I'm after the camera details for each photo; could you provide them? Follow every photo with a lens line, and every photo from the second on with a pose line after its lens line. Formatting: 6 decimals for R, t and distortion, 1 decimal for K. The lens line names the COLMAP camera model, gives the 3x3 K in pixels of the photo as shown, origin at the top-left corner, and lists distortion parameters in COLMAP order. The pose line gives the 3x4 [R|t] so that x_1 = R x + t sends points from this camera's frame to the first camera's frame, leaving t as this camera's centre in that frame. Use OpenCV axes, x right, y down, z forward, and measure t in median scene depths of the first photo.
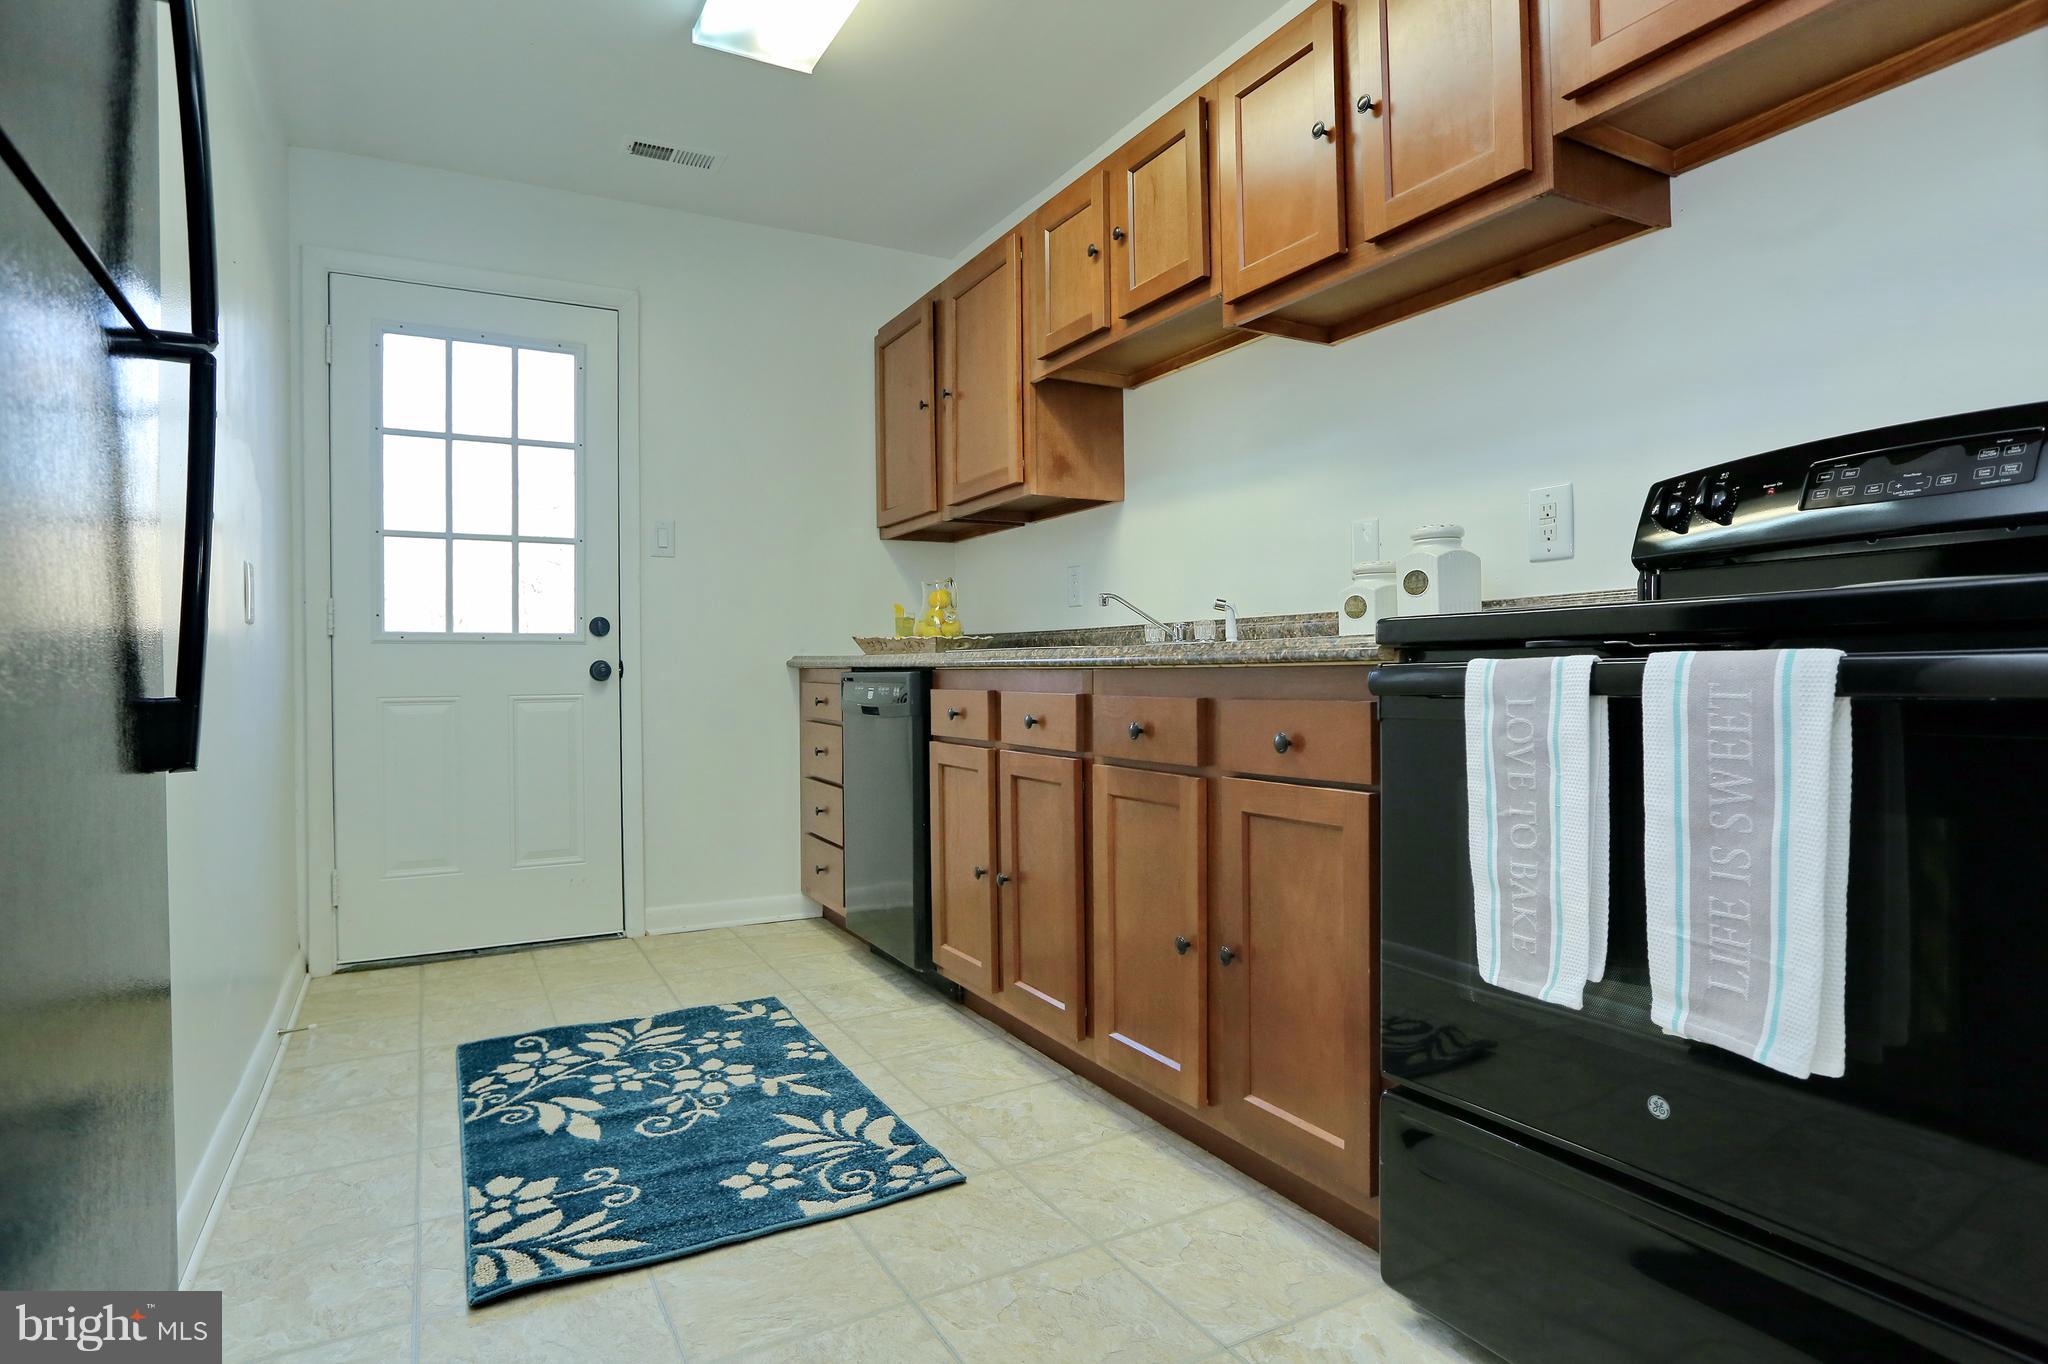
lens RADIAL K [[1091.2, 0, 1016.1], [0, 1091.2, 676.9], [0, 0, 1]] dist [-0.077885, 0.056981]
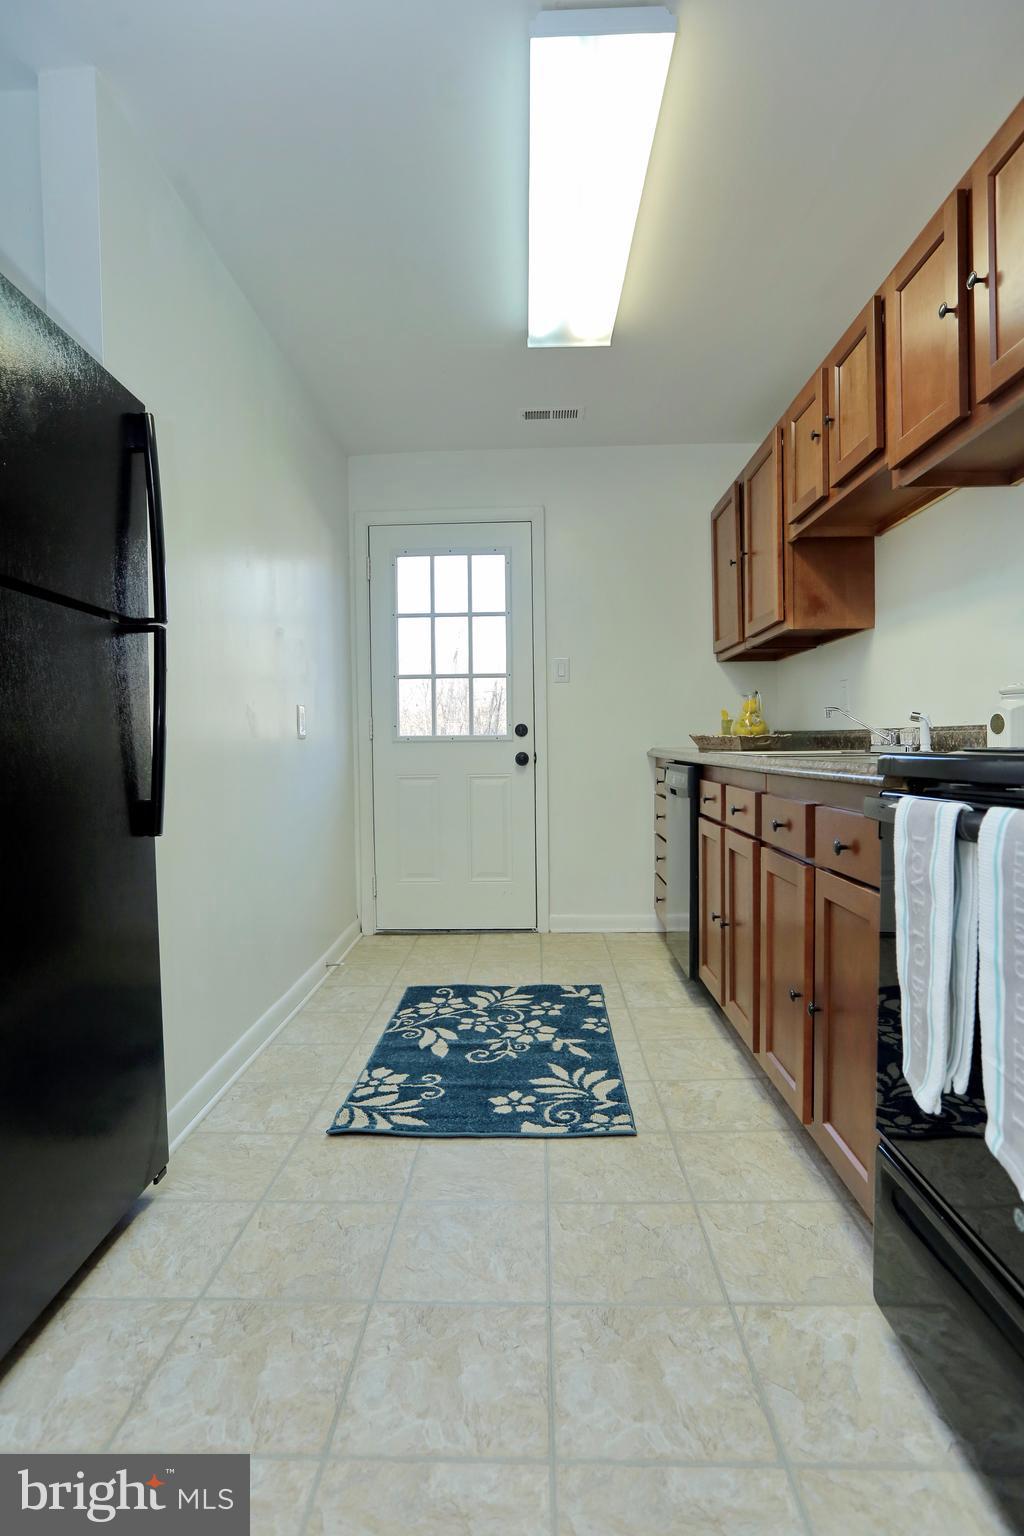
lens RADIAL K [[818.4, 0, 589.2], [0, 818.4, 760.7], [0, 0, 1]] dist [-0.077885, 0.056981]
pose [[0.864655, 0.015294, -0.502134, 0.368684], [0.002293, 0.999406, 0.034388, -0.055745], [0.502361, -0.030885, 0.864106, 0.050292]]
